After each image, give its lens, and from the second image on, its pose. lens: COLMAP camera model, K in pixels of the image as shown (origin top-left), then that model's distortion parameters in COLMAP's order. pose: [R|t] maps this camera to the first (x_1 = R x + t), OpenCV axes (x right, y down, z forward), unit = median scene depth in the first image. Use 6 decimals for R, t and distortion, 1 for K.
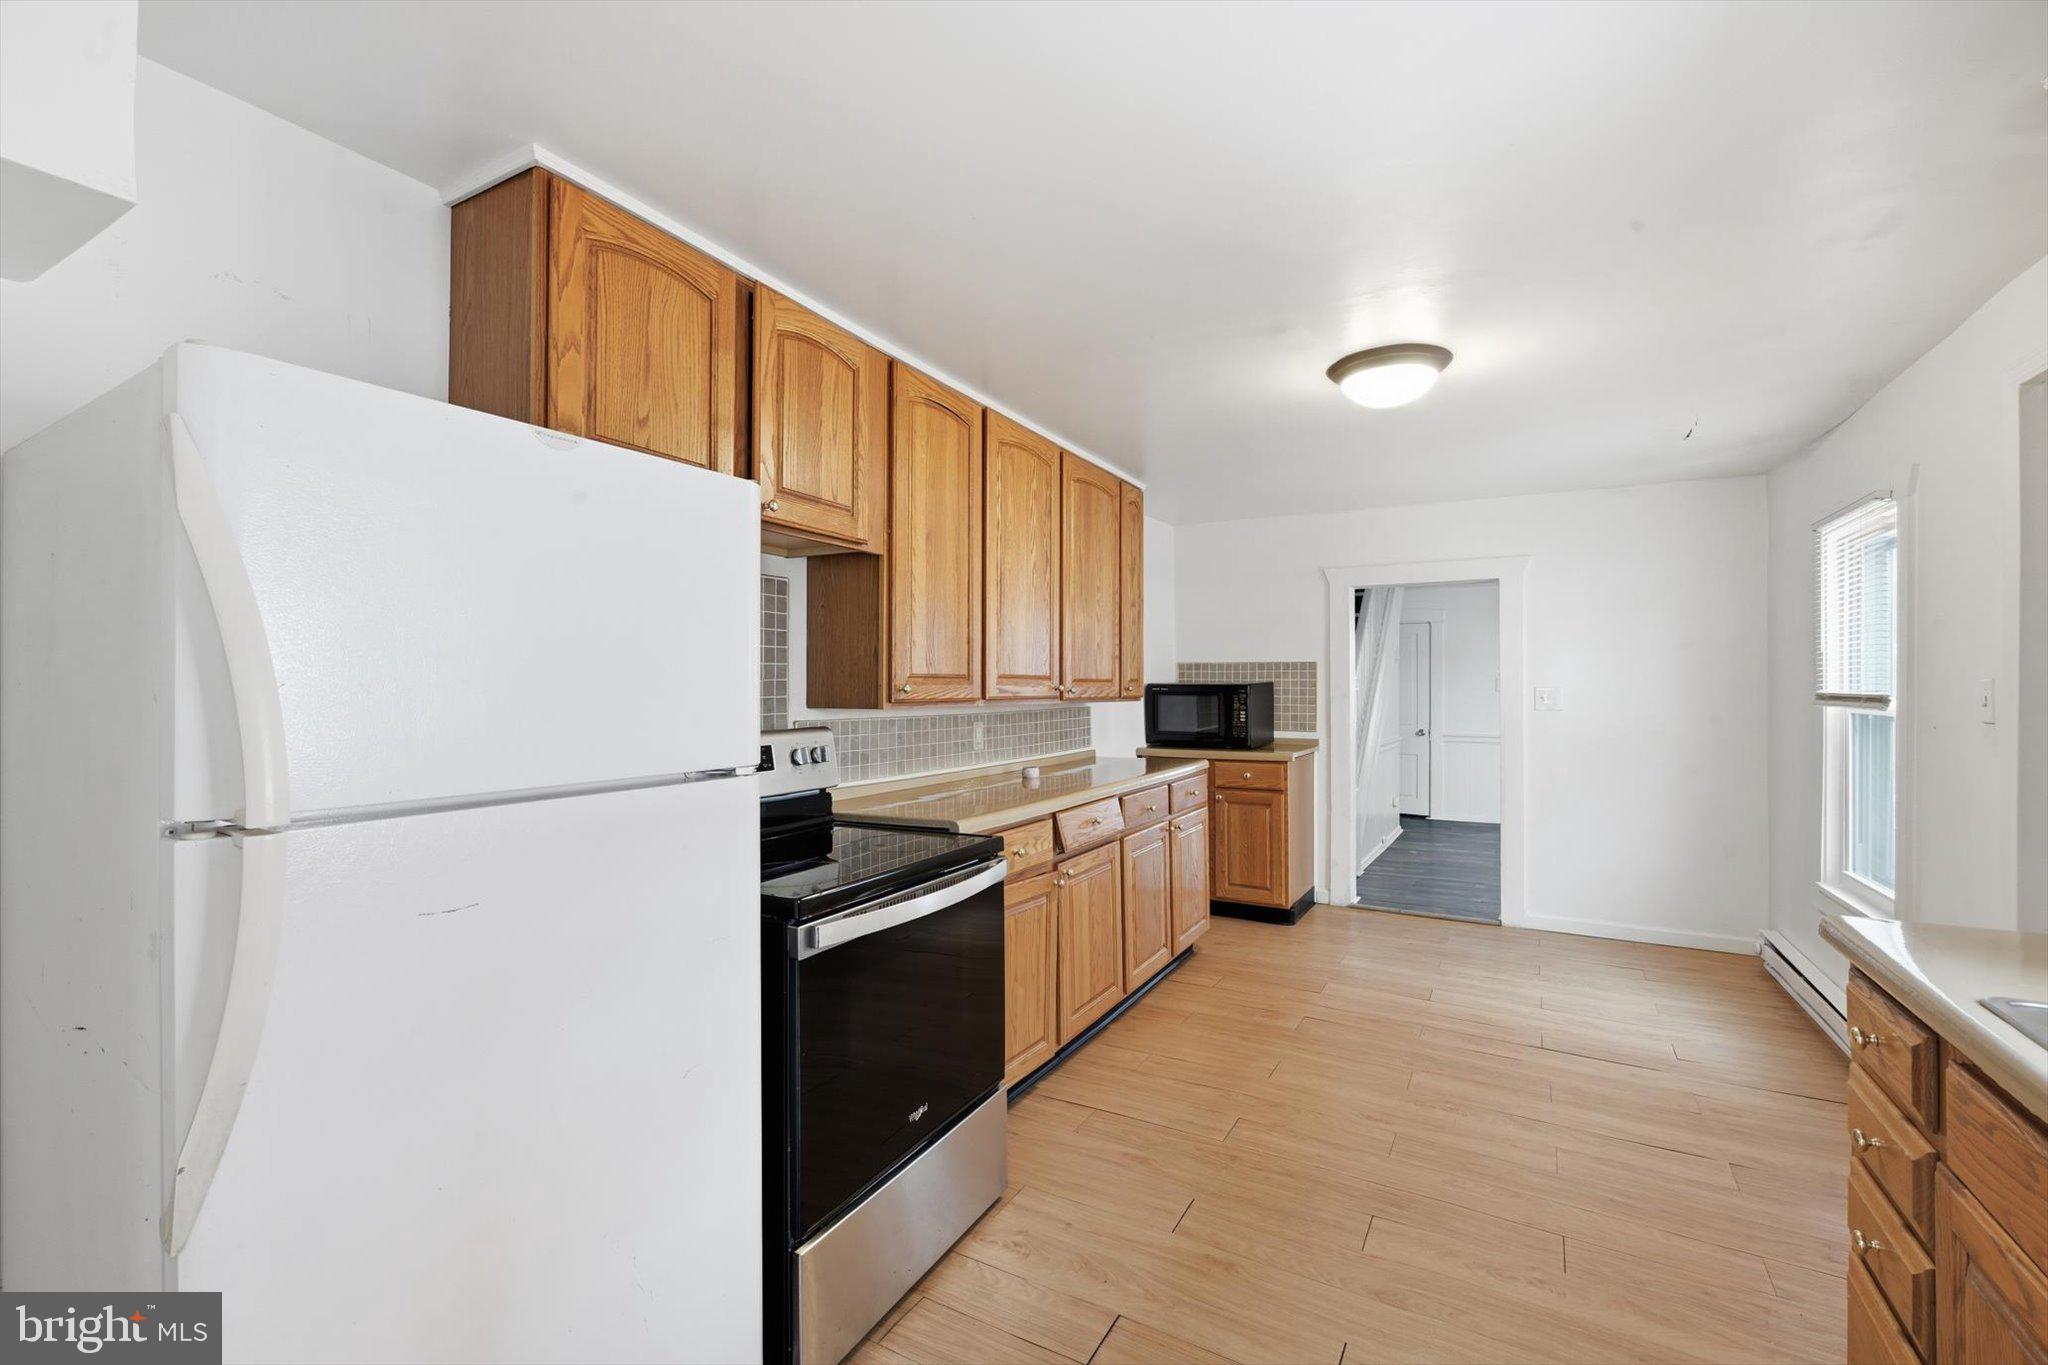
lens RADIAL K [[881.5, 0, 1028.6], [0, 881.5, 678.0], [0, 0, 1]] dist [-0.001659, -0.000326]
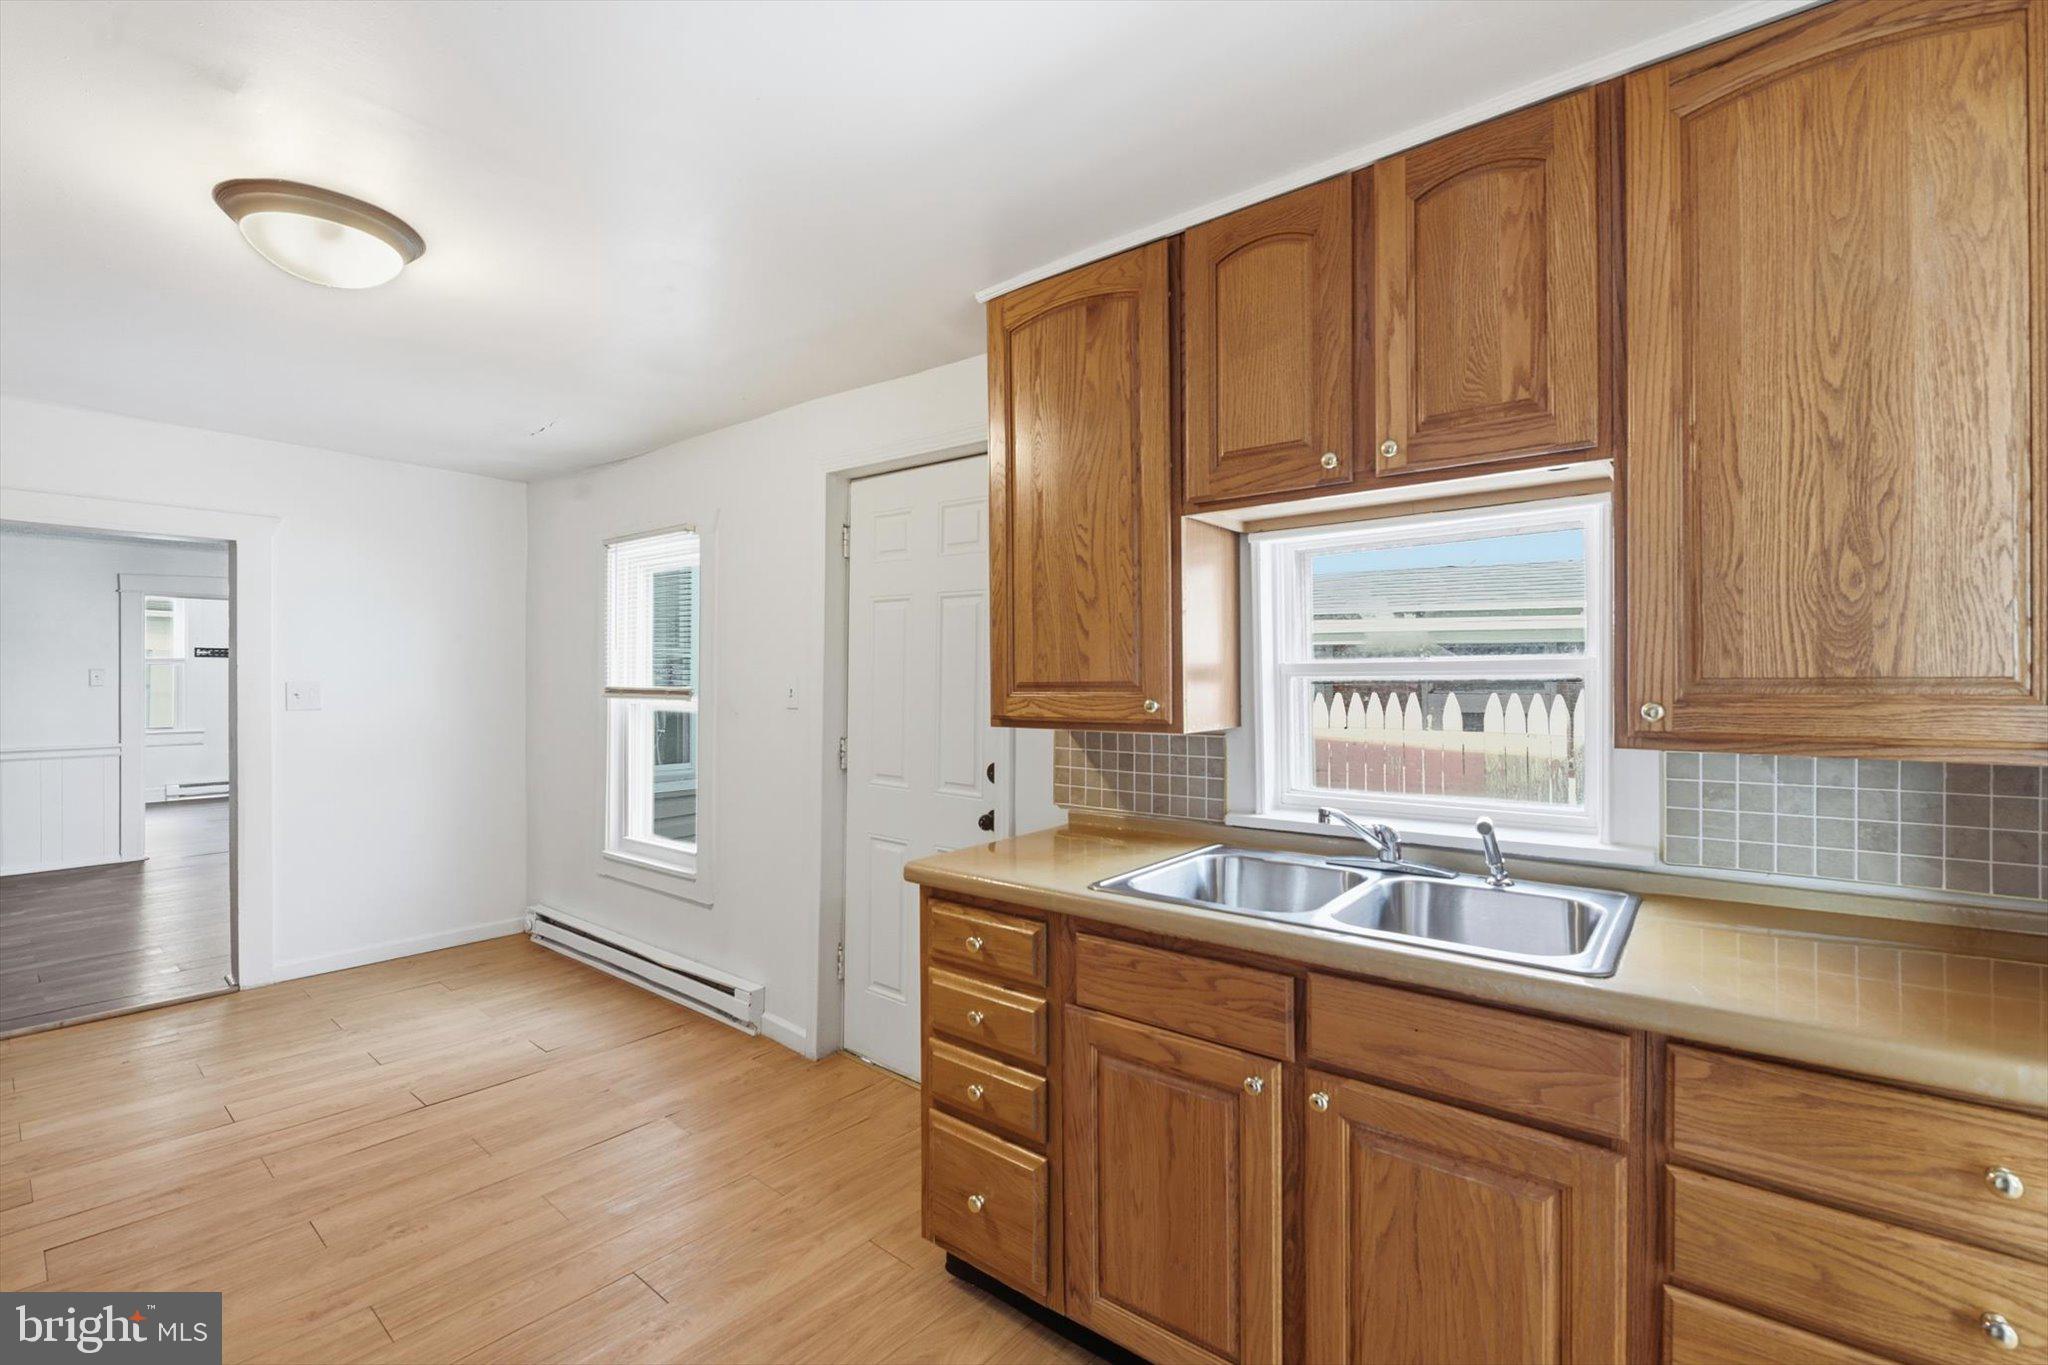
lens RADIAL K [[881.5, 0, 1028.6], [0, 881.5, 678.0], [0, 0, 1]] dist [-0.001659, -0.000326]
pose [[0.169042, -0.001021, 0.985608, -0.144164], [-0.009073, 0.999955, 0.002592, -0.001857], [-0.985567, -0.009381, 0.169025, 0.258567]]
